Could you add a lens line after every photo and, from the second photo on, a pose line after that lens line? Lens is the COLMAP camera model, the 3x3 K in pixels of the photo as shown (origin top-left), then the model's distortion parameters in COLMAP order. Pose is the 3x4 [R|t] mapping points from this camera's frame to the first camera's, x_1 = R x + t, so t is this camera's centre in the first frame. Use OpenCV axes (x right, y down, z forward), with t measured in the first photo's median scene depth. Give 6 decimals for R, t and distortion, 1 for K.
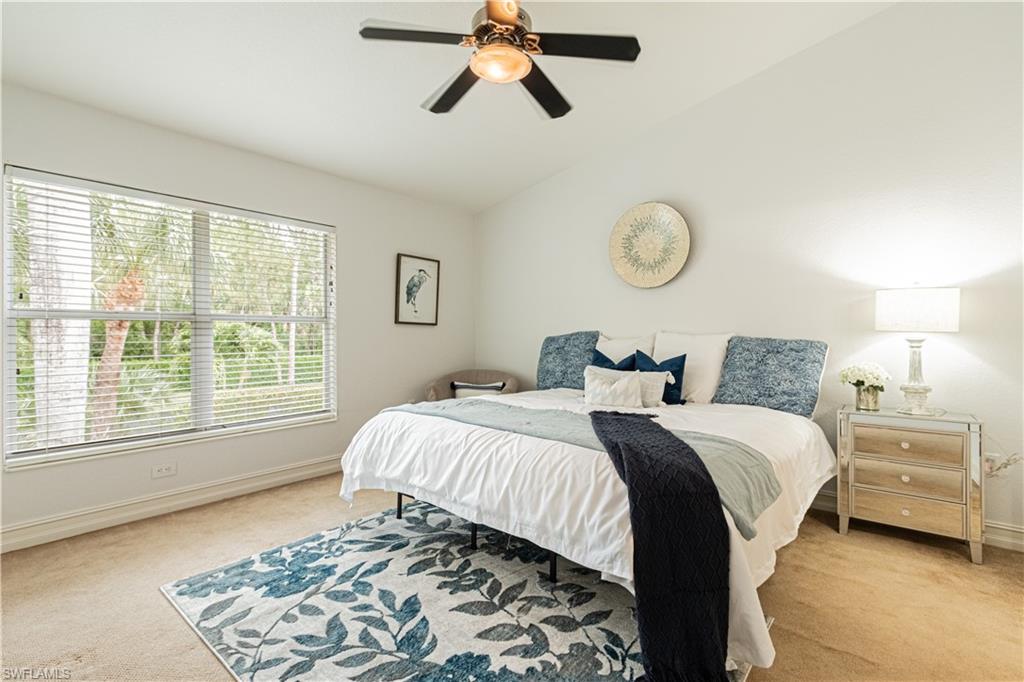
lens RADIAL K [[471.3, 0, 513.1], [0, 471.3, 336.4], [0, 0, 1]] dist [0.003429, -0.002243]
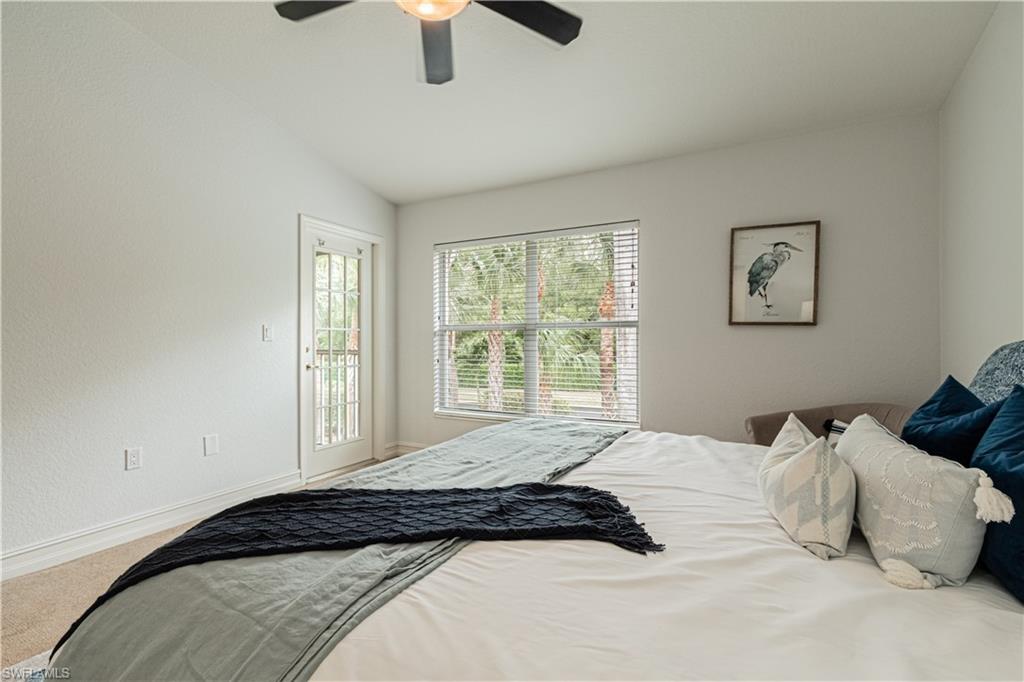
lens RADIAL K [[471.3, 0, 513.1], [0, 471.3, 342.9], [0, 0, 1]] dist [0.003429, -0.002243]
pose [[0.184940, 0.005481, -0.982734, 0.400705], [-0.004772, 0.999978, 0.004679, -0.001024], [0.982738, 0.003824, 0.184962, 0.519157]]
